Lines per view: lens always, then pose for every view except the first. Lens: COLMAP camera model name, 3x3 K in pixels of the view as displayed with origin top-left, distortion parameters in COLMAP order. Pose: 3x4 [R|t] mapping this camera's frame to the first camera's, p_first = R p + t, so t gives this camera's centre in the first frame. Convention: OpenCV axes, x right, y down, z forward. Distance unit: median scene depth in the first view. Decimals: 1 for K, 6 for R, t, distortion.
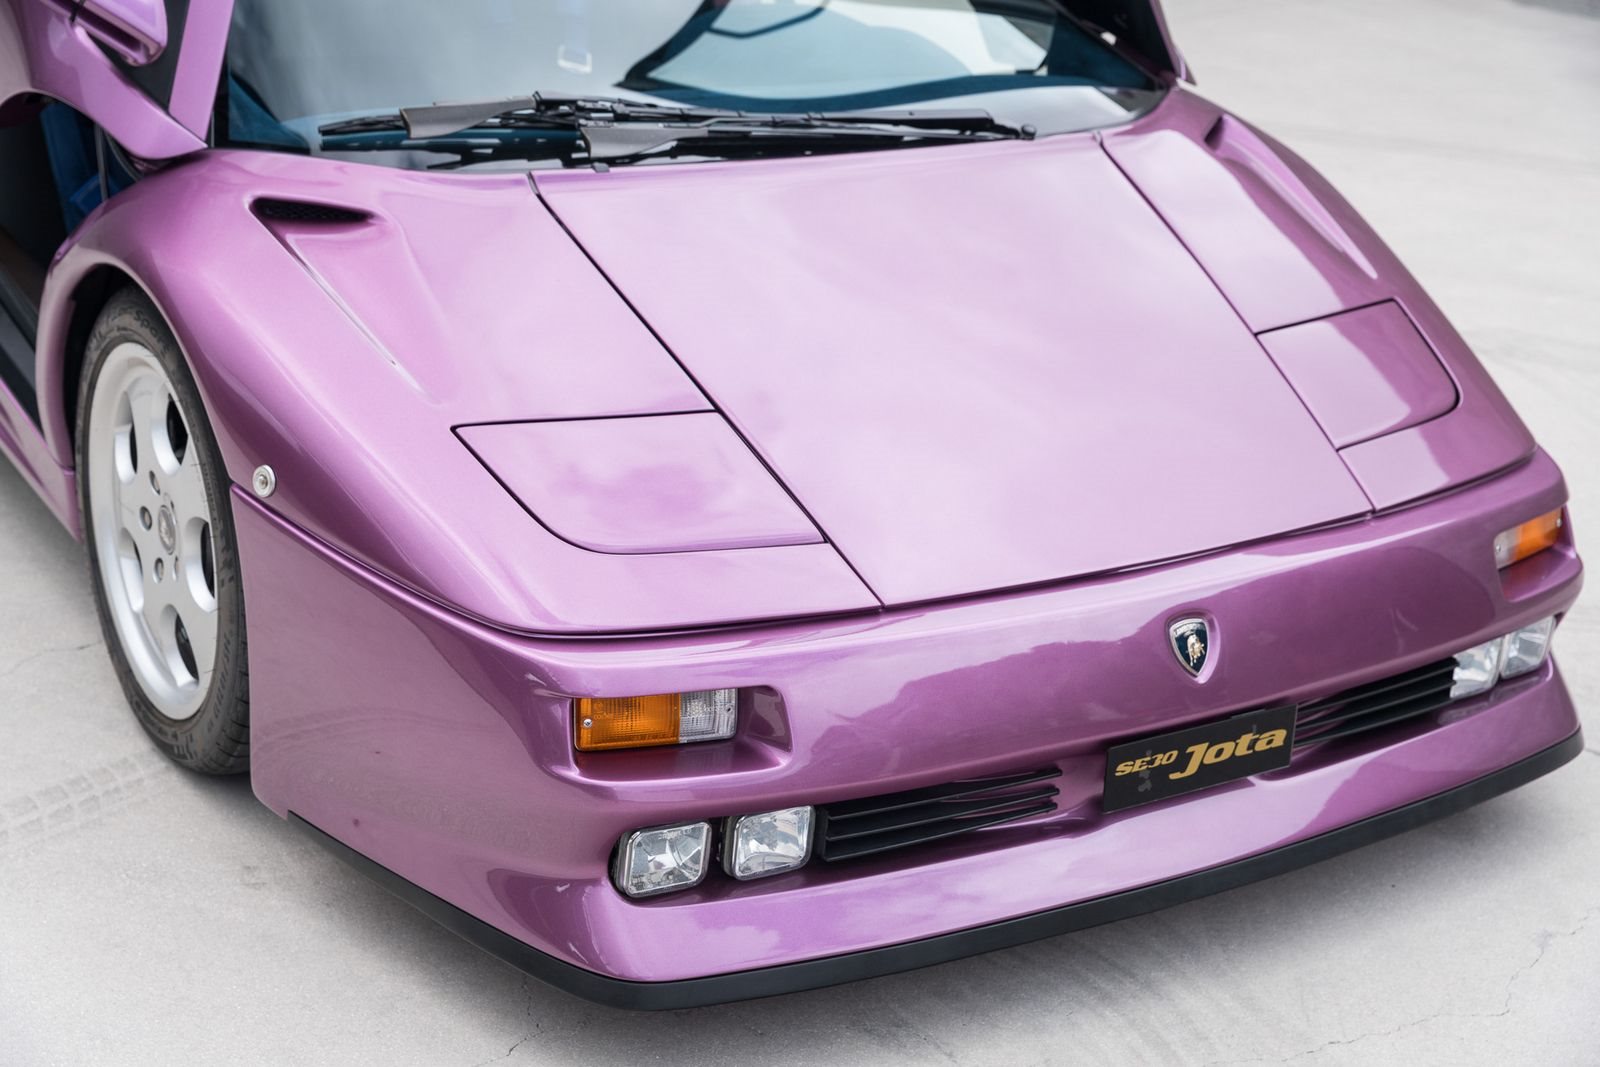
lens RADIAL K [[2555.8, 0, 798.3], [0, 2555.8, 534.2], [0, 0, 1]] dist [0.001460, 0.000000]
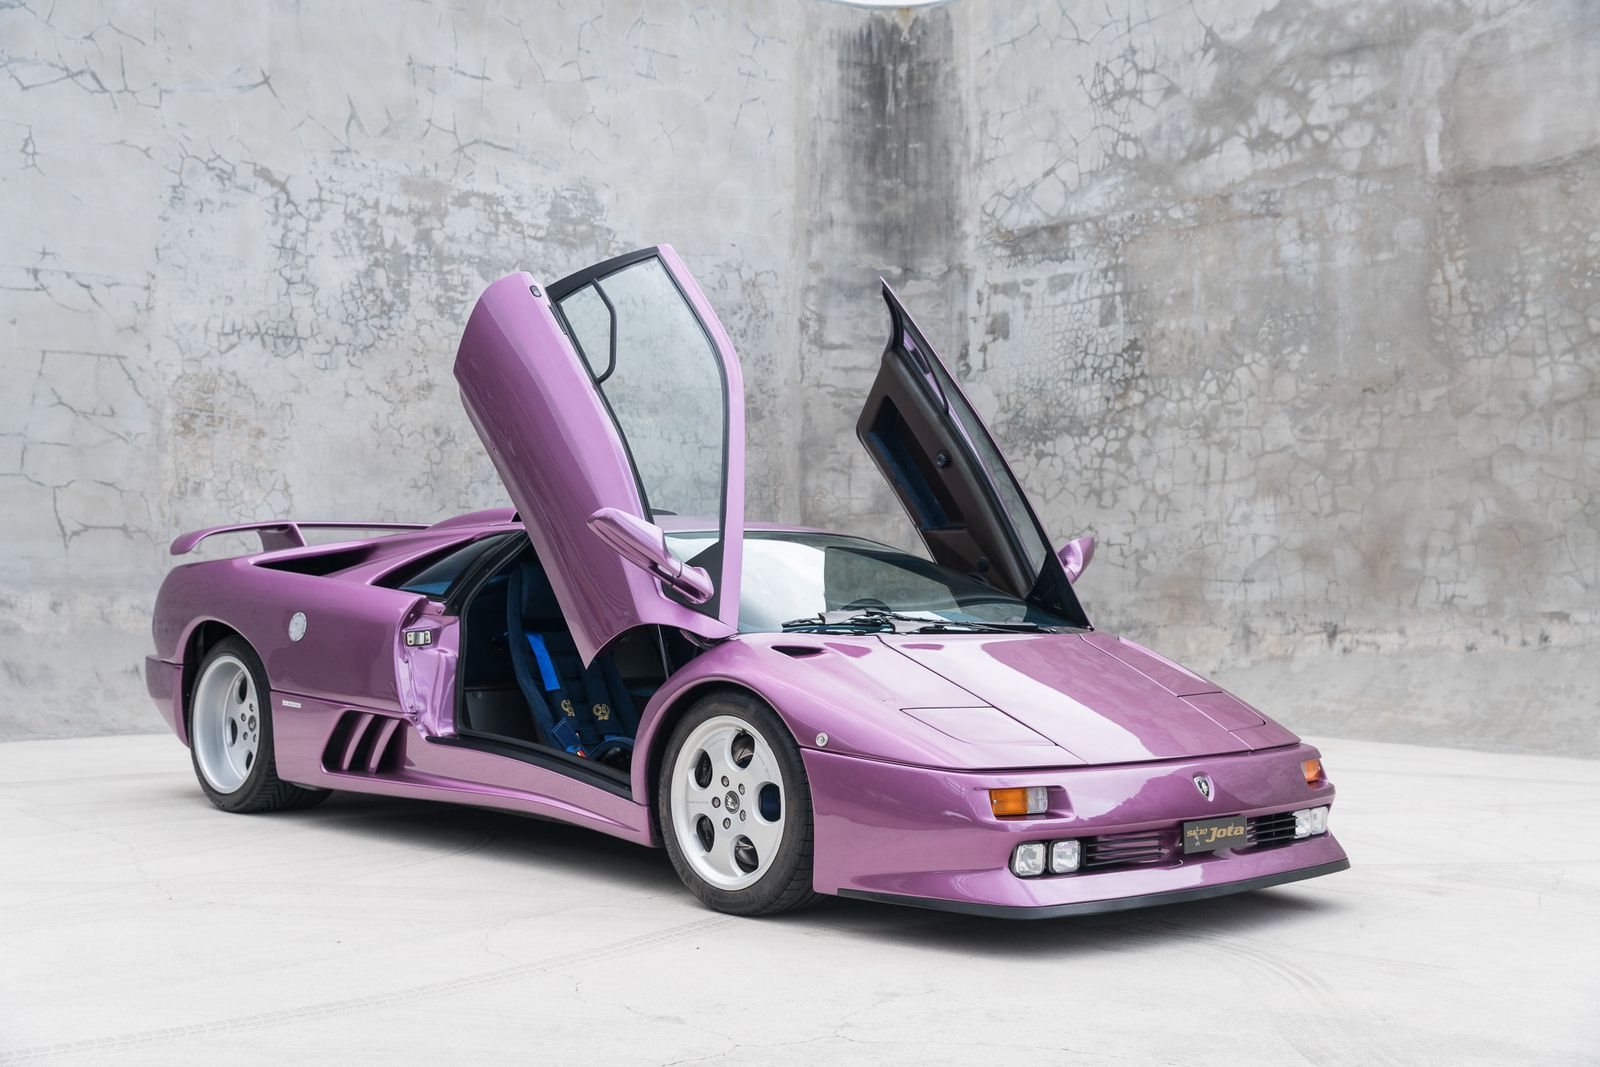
lens RADIAL K [[2059.3, 0, 789.7], [0, 2059.3, 527.5], [0, 0, 1]] dist [0.001956, 0.000000]
pose [[0.981219, -0.054152, 0.185140, -0.559996], [0.121351, 0.919358, -0.374238, 0.489358], [-0.149944, 0.389676, 0.908663, -0.763710]]
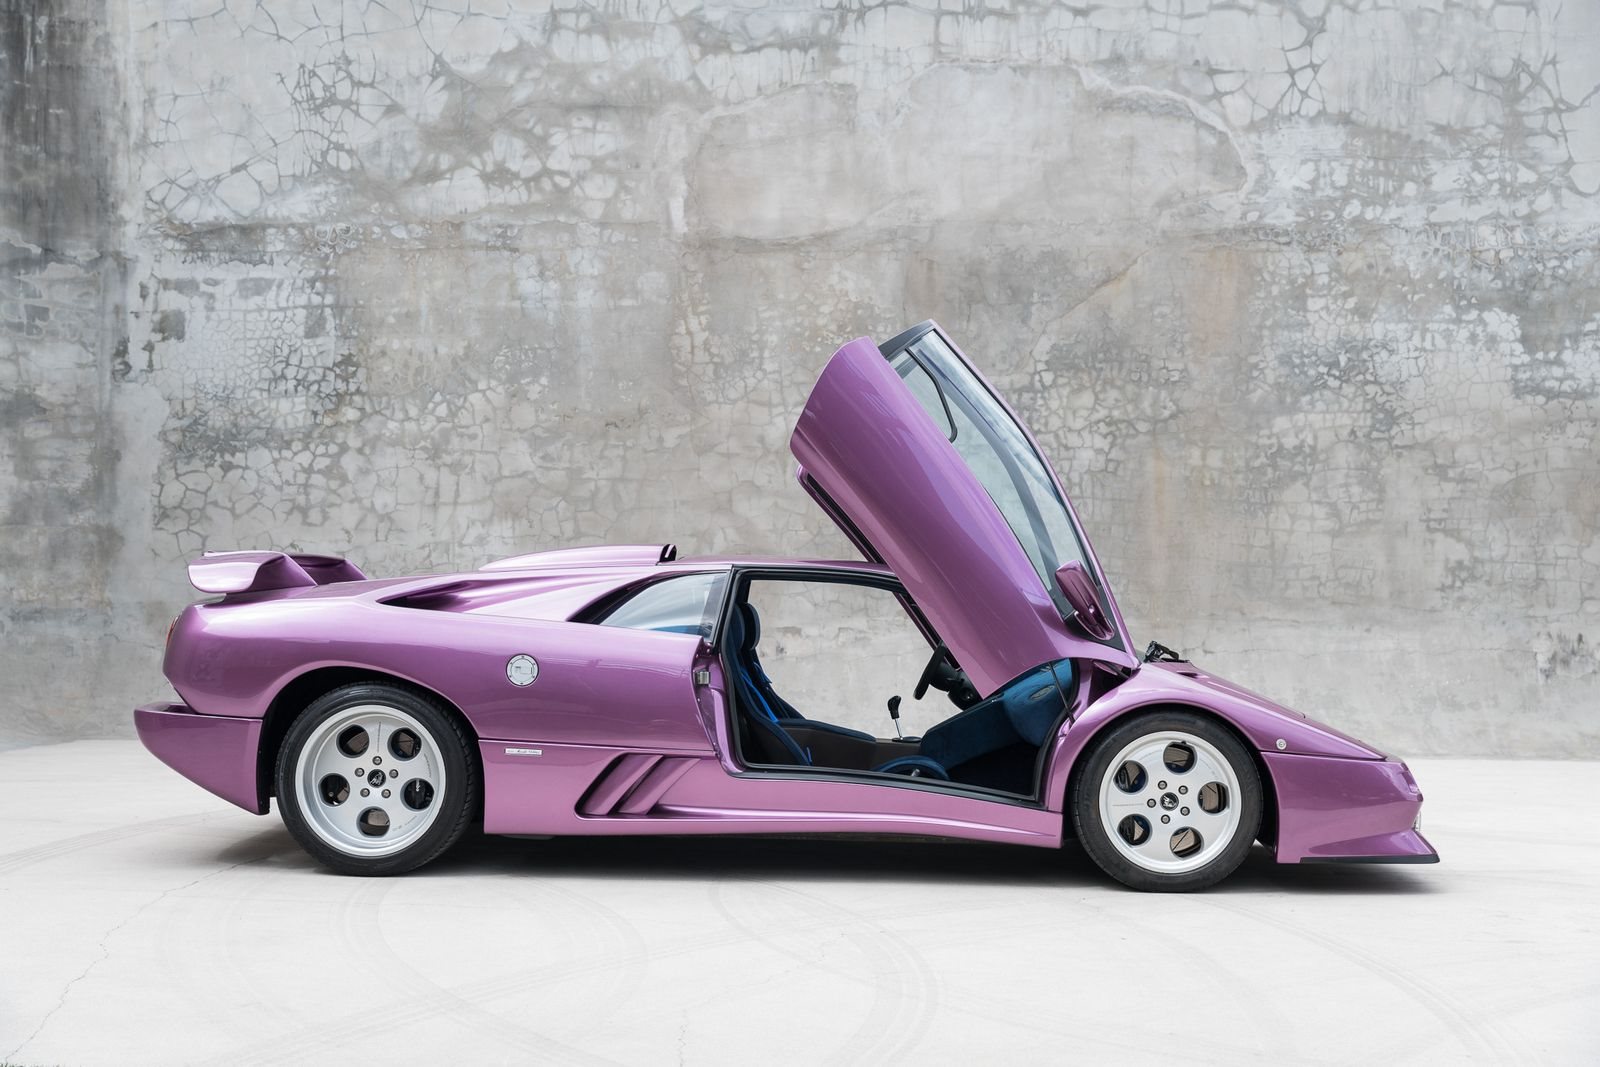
lens RADIAL K [[2289.6, 0, 799.8], [0, 2289.6, 531.4], [0, 0, 1]] dist [-0.014255, 0.000000]
pose [[0.524608, -0.041331, 0.850340, -2.727727], [0.340708, 0.925540, -0.165210, -0.005678], [-0.780195, 0.376388, 0.499628, 0.011670]]
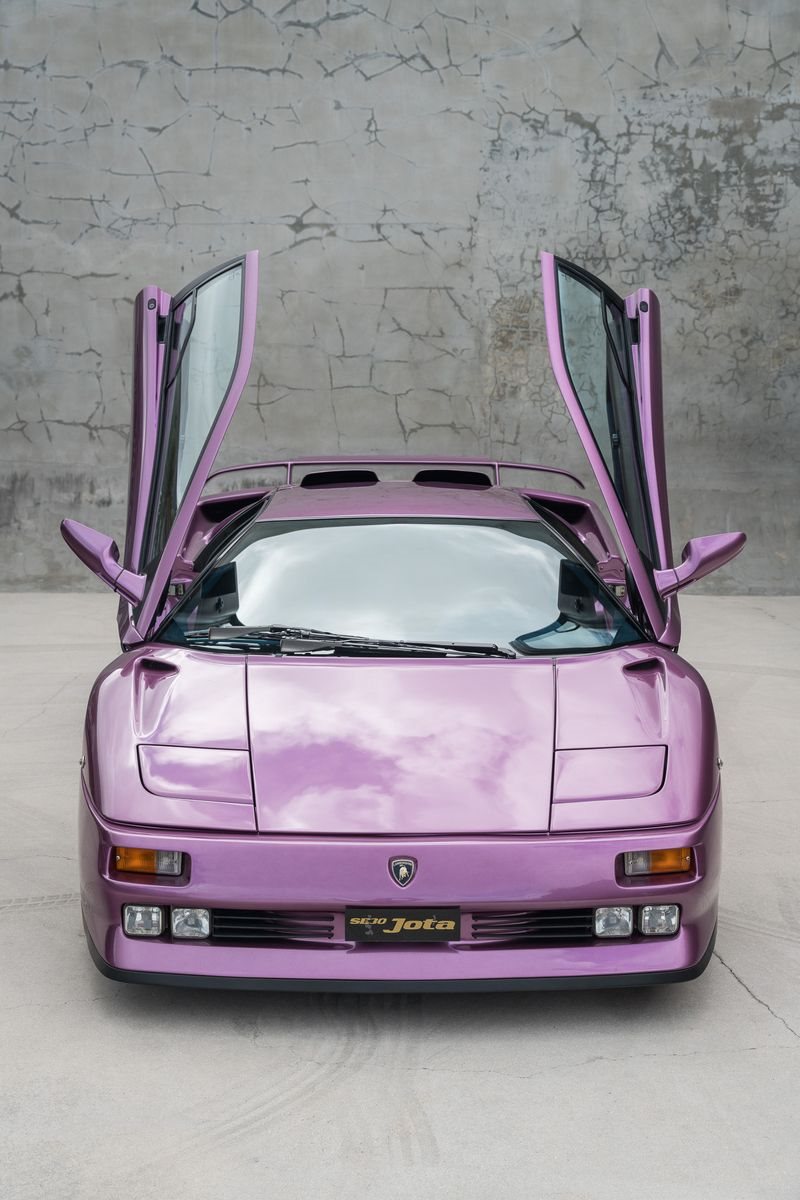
lens RADIAL K [[1608.1, 0, 400.6], [0, 1608.1, 613.3], [0, 0, 1]] dist [-0.002546, 0.000000]
pose [[0.838373, 0.018088, -0.544797, 0.890085], [-0.146551, 0.970131, -0.193312, 0.095001], [0.525027, 0.241908, 0.815982, -0.163000]]
